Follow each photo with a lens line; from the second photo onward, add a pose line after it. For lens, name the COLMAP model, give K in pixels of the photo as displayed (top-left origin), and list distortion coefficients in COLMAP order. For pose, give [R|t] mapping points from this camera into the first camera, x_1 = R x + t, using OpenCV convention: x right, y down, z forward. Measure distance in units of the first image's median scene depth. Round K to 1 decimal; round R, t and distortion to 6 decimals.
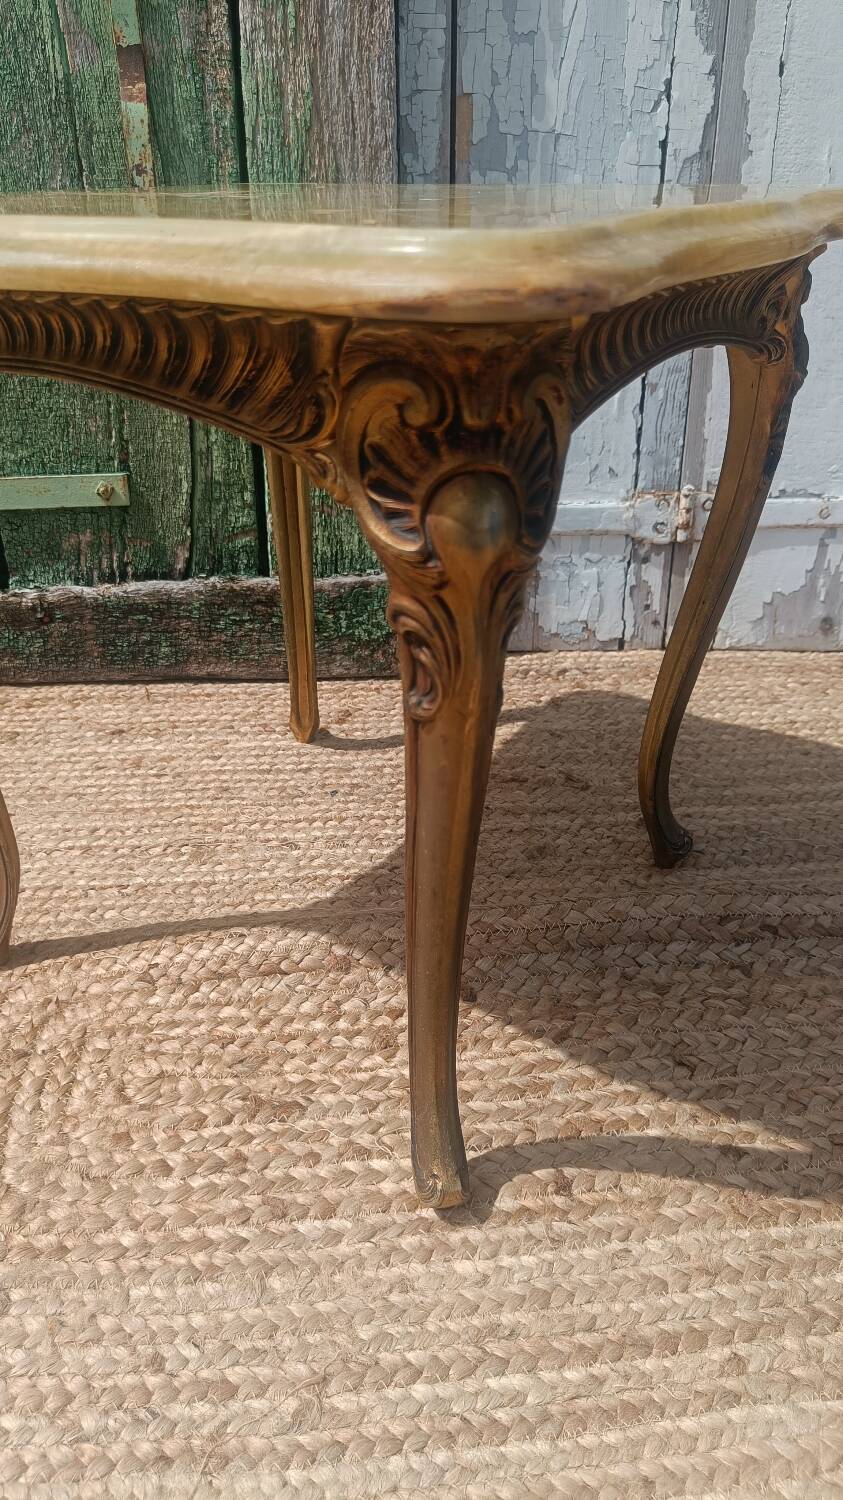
lens RADIAL K [[1052.6, 0, 405.0], [0, 1052.6, 769.8], [0, 0, 1]] dist [0.000610, -0.005858]
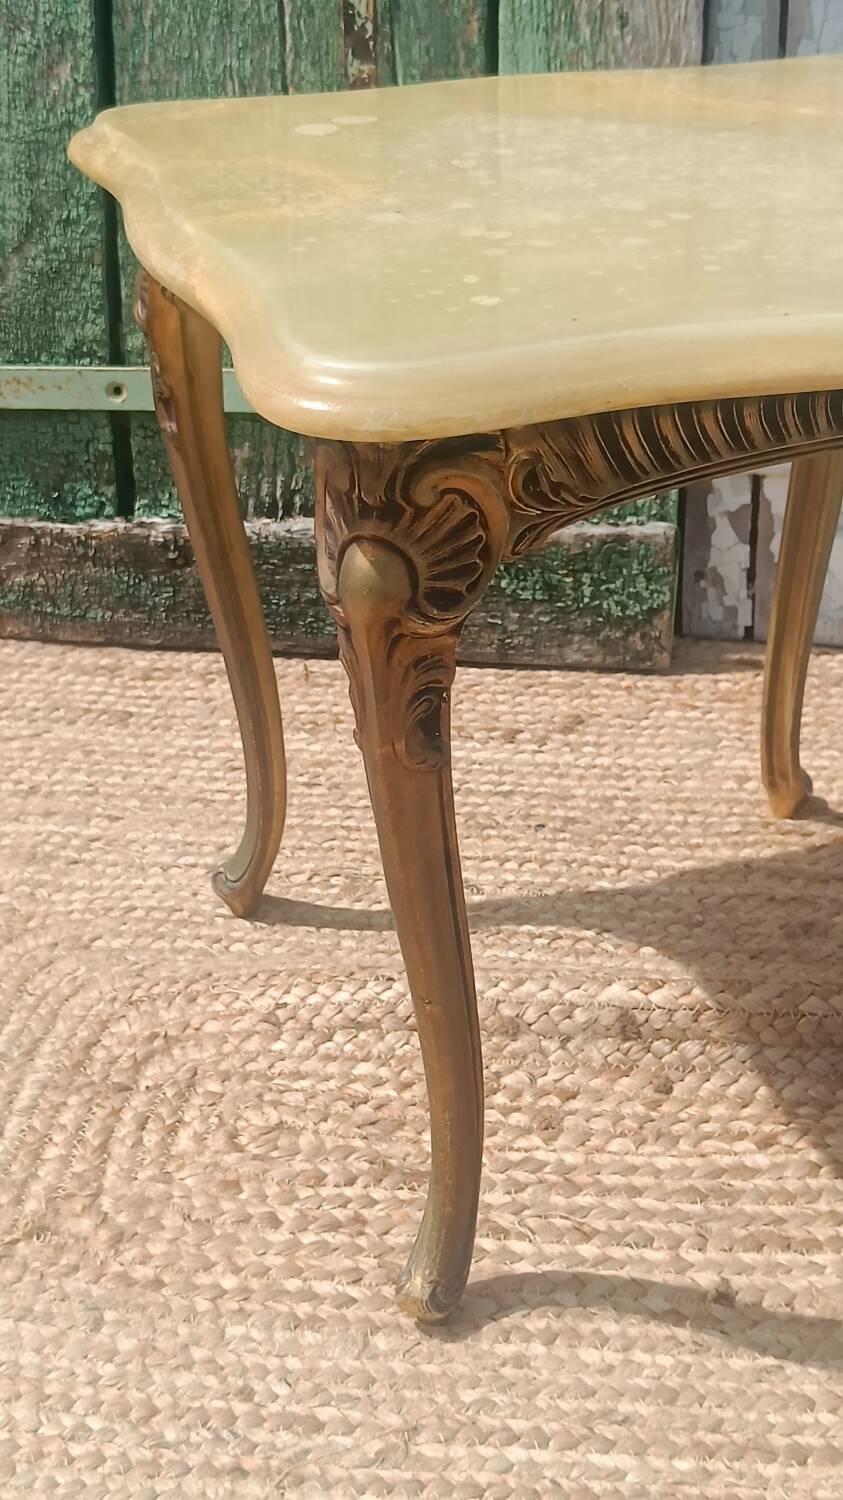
lens RADIAL K [[2120.7, 0, 416.2], [0, 2120.7, 743.8], [0, 0, 1]] dist [0.126782, -0.577685]
pose [[0.979686, 0.082062, -0.182978, 0.131341], [-0.089298, 0.995502, -0.031651, 0.021463], [0.179558, 0.047347, 0.982607, -0.541433]]
